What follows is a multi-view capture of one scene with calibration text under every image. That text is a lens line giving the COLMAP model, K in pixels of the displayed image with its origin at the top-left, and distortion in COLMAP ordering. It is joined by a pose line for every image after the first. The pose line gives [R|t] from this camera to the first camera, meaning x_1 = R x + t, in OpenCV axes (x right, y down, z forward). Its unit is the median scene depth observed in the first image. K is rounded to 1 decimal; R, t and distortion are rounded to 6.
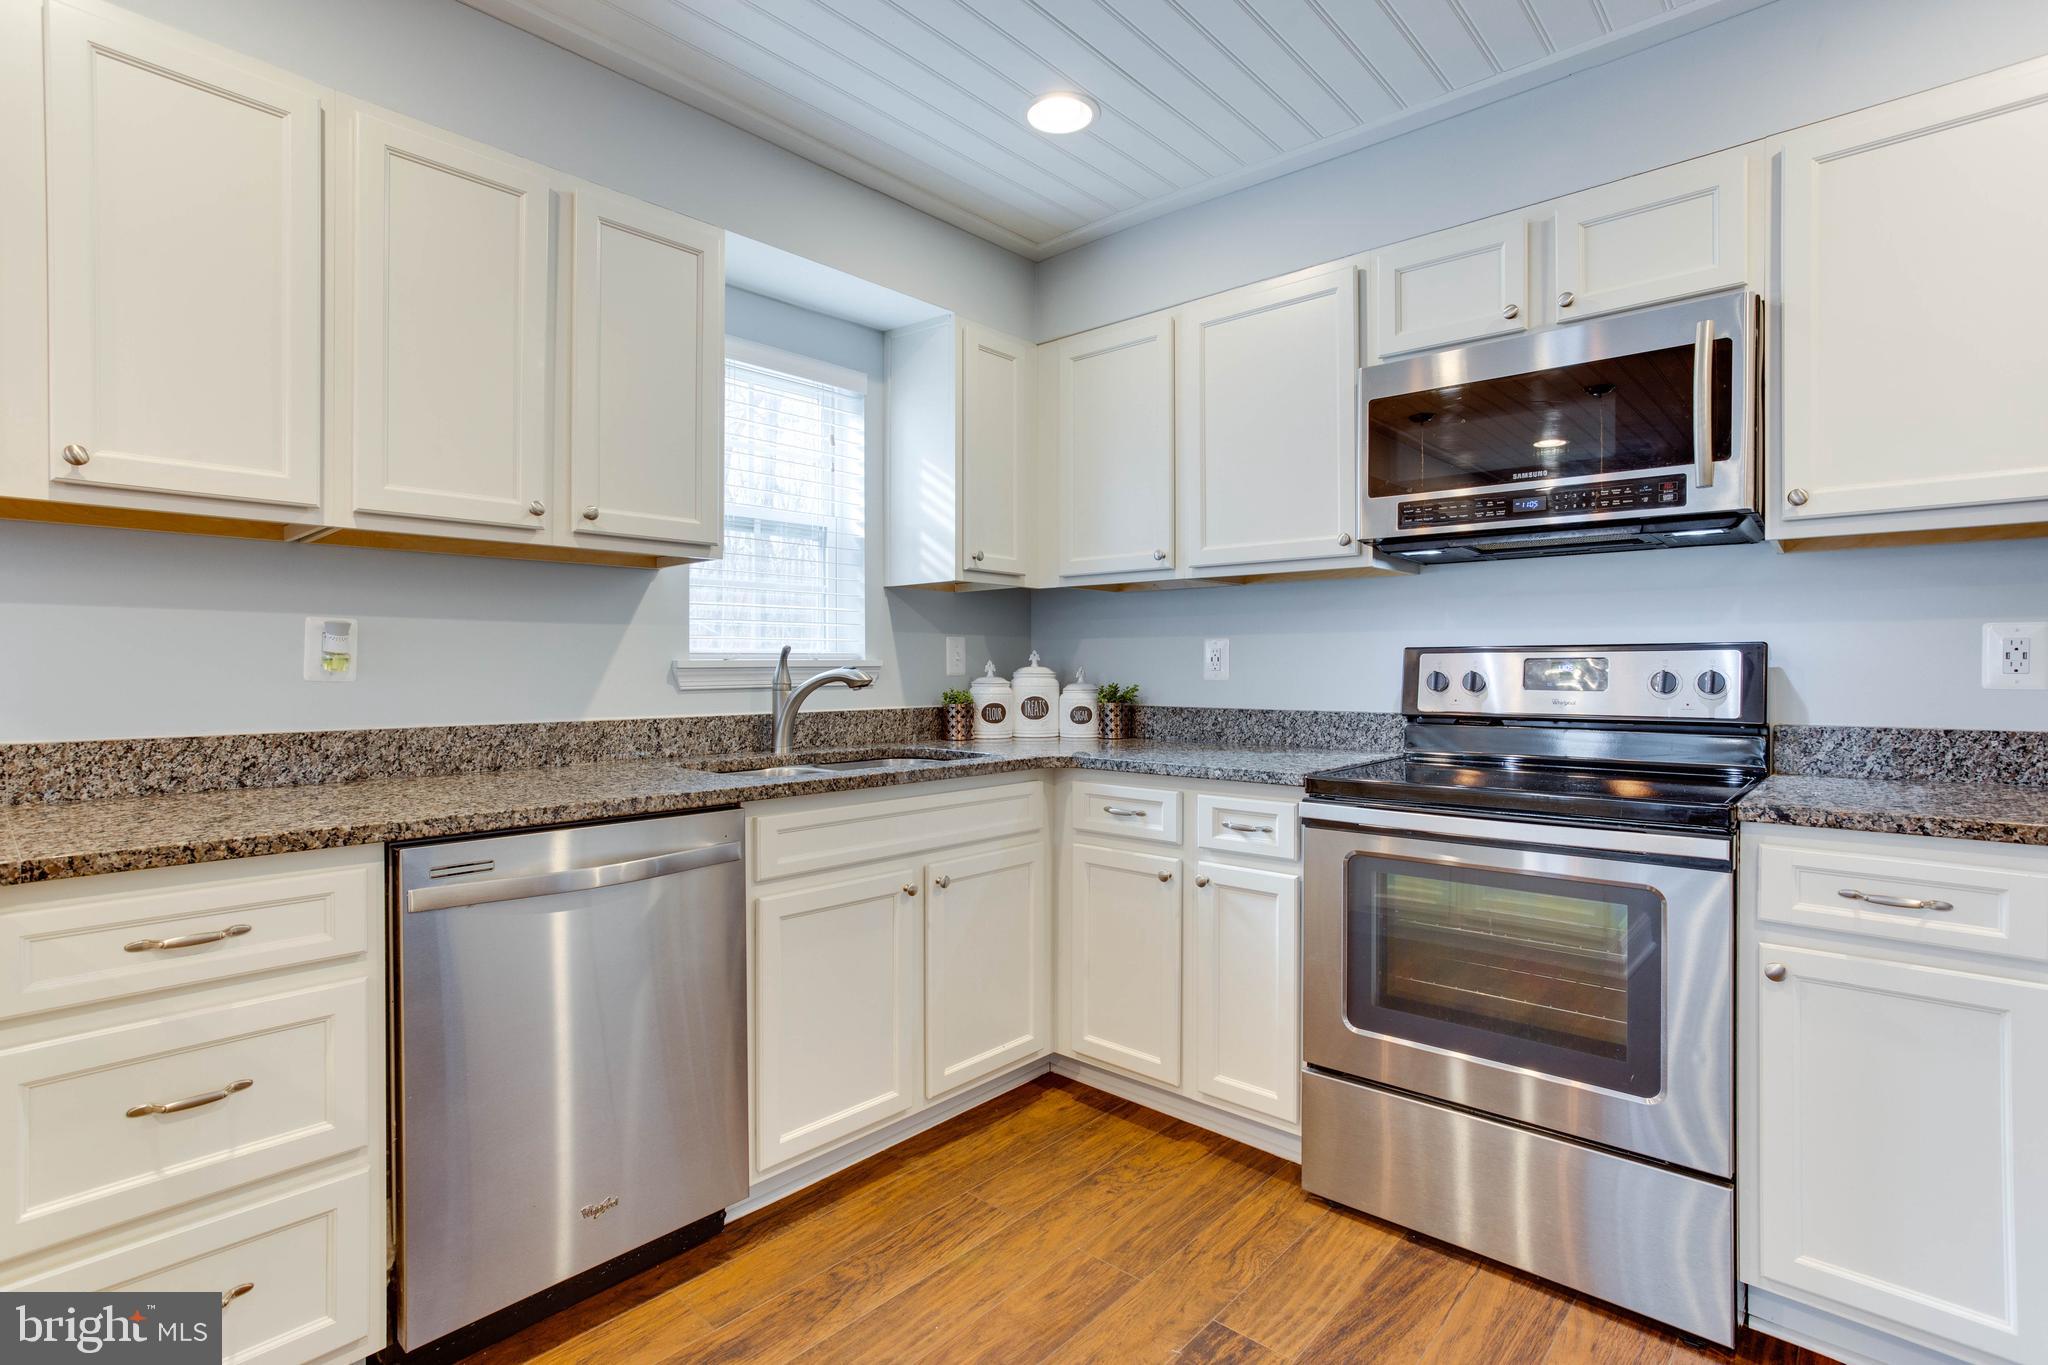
lens RADIAL K [[994.0, 0, 1020.9], [0, 994.0, 673.2], [0, 0, 1]] dist [-0.050653, 0.031280]
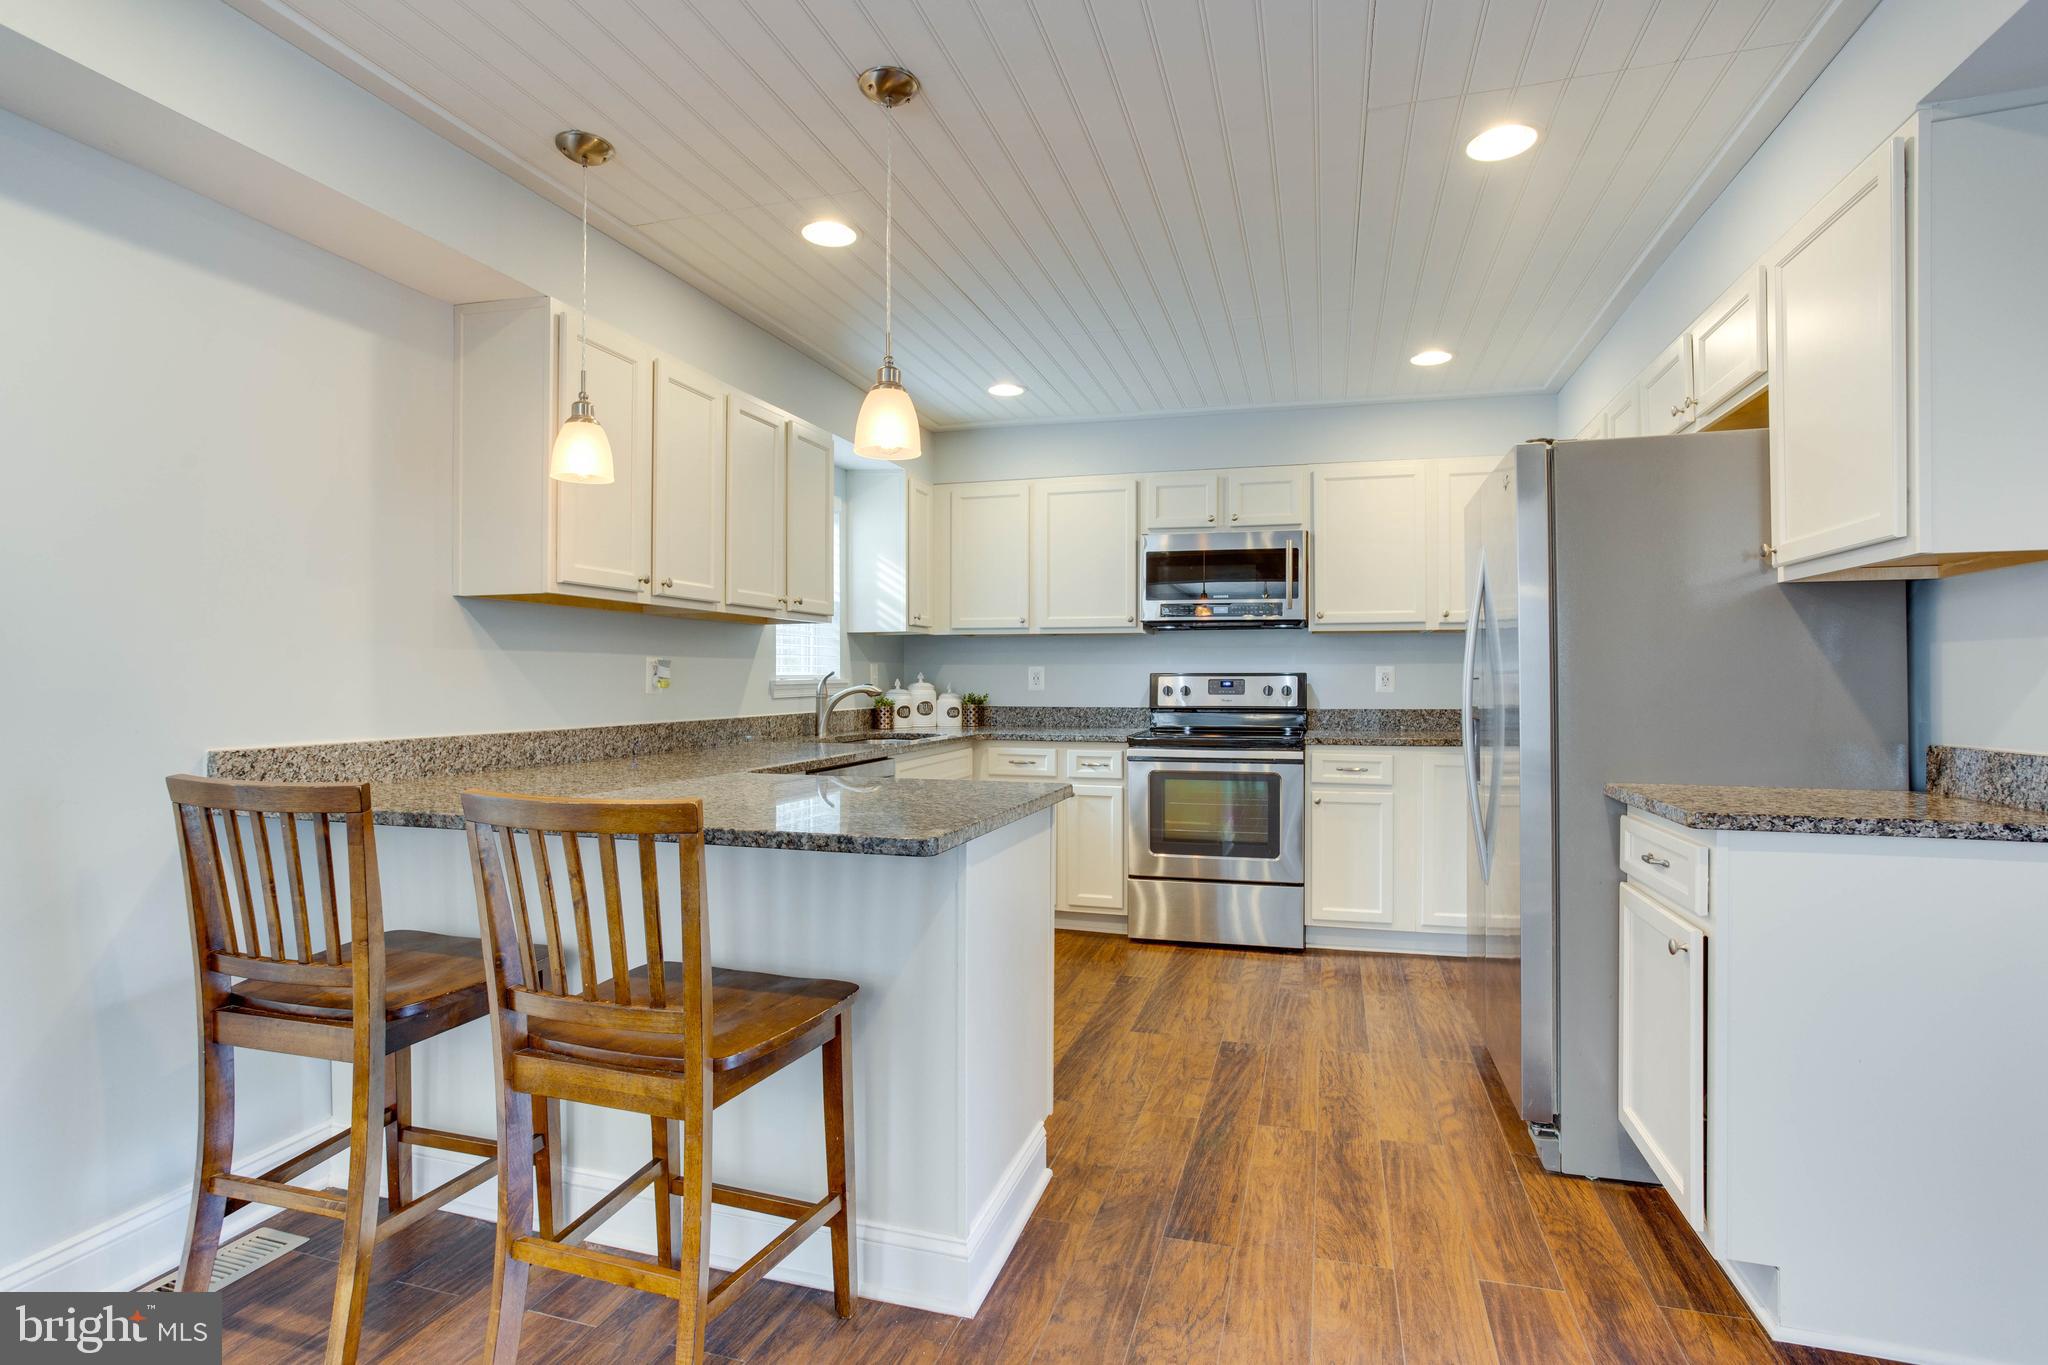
lens RADIAL K [[998.3, 0, 1058.0], [0, 998.3, 679.6], [0, 0, 1]] dist [-0.045986, 0.000182]
pose [[0.891856, -0.000380, 0.452320, -0.740322], [0.001591, 0.999996, -0.002297, -0.010461], [-0.452318, 0.002768, 0.891853, -0.749805]]
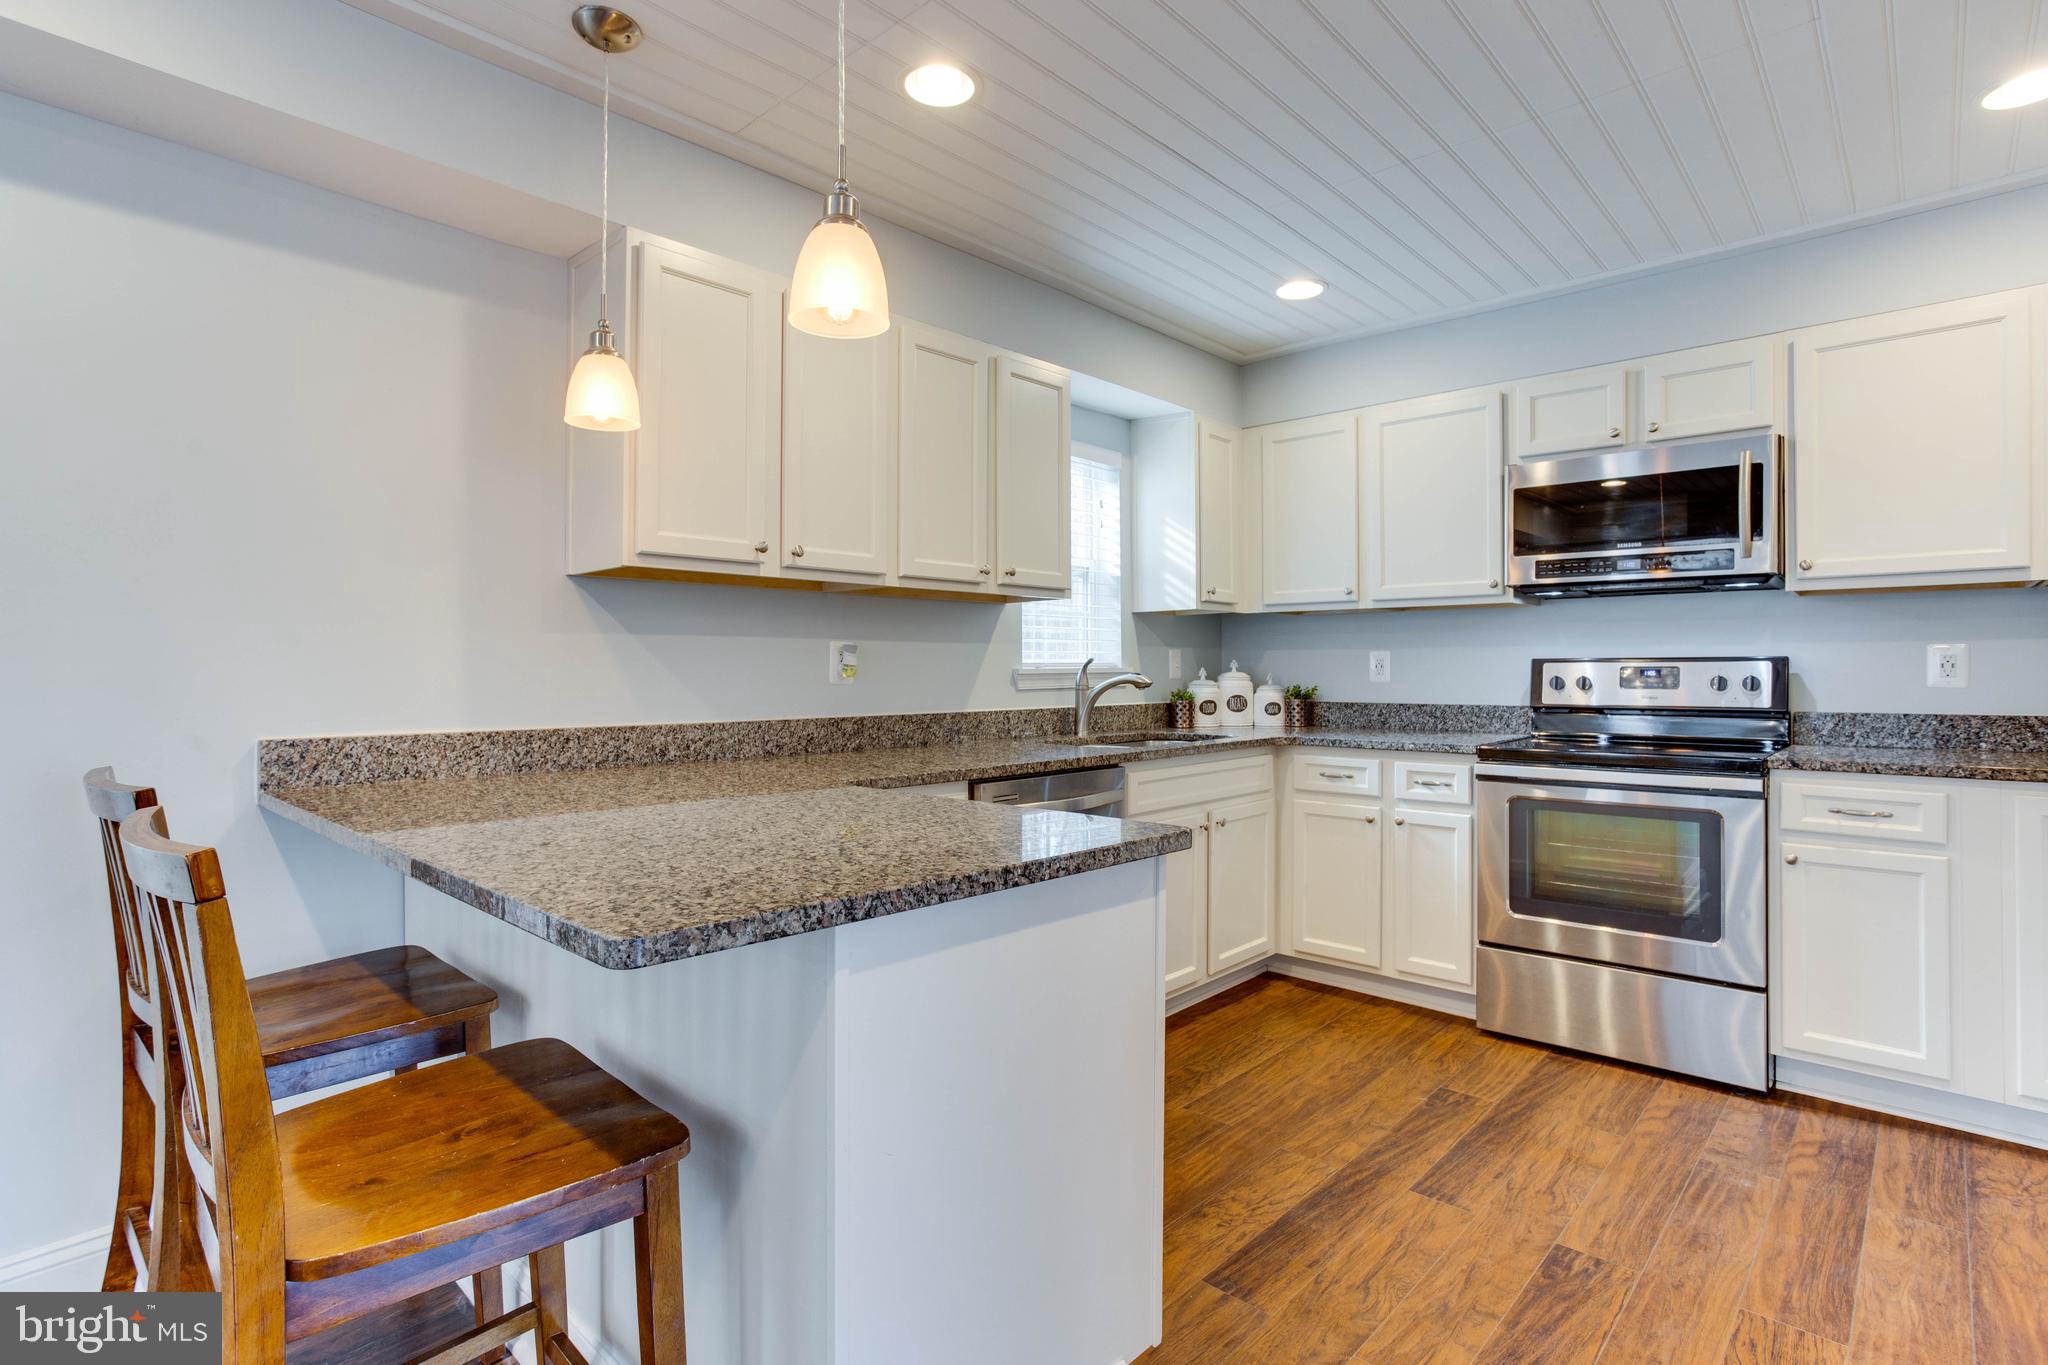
lens RADIAL K [[1012.9, 0, 1043.6], [0, 1012.9, 667.5], [0, 0, 1]] dist [-0.051358, 0.031954]
pose [[0.999990, -0.001249, -0.004223, -0.334794], [0.001218, 0.999973, -0.007257, -0.004442], [0.004232, 0.007252, 0.999965, -0.477807]]
